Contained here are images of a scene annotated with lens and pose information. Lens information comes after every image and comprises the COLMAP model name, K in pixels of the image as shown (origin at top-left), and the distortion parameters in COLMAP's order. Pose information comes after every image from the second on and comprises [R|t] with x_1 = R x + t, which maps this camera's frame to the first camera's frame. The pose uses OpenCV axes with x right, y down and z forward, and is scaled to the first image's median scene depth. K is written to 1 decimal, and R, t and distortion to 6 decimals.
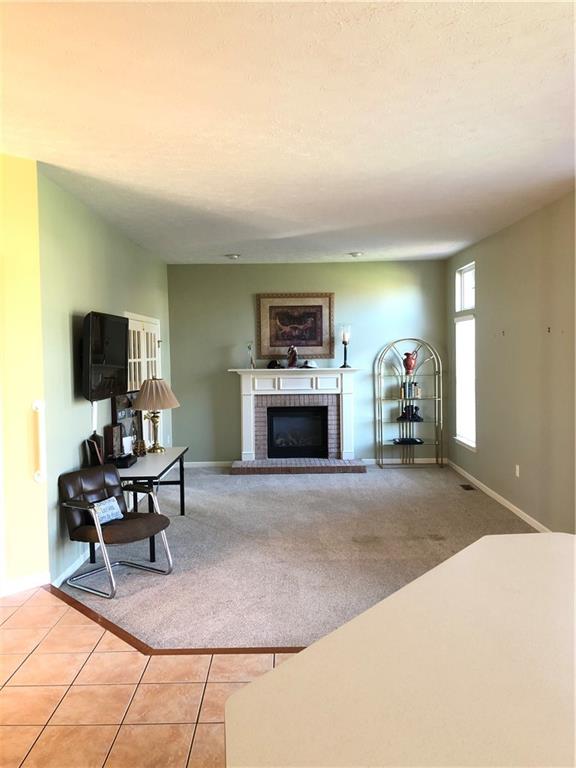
lens RADIAL K [[619.8, 0, 285.1], [0, 619.8, 384.6], [0, 0, 1]] dist [0.094169, -0.176390]
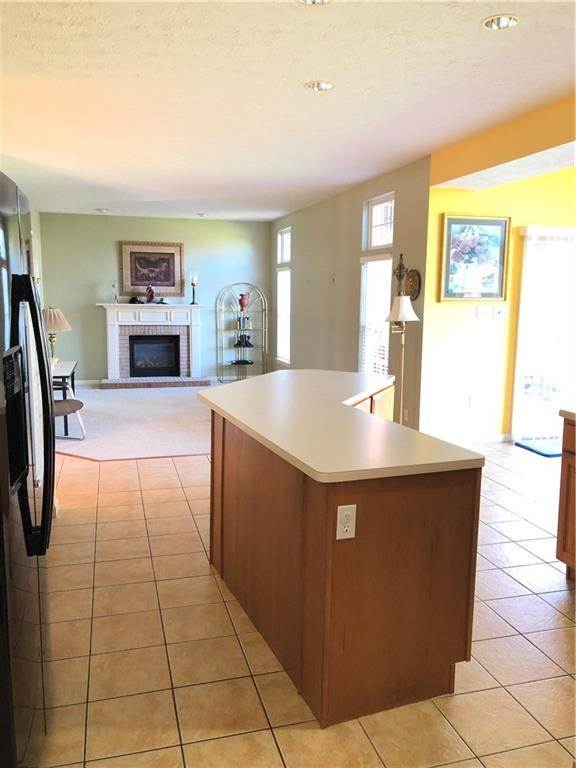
lens RADIAL K [[619.8, 0, 285.1], [0, 619.8, 384.6], [0, 0, 1]] dist [0.094169, -0.176390]
pose [[0.963813, -0.013197, 0.266252, -0.062035], [-0.011048, 0.995938, 0.089356, 0.019779], [-0.266350, -0.089064, 0.959753, -0.275356]]
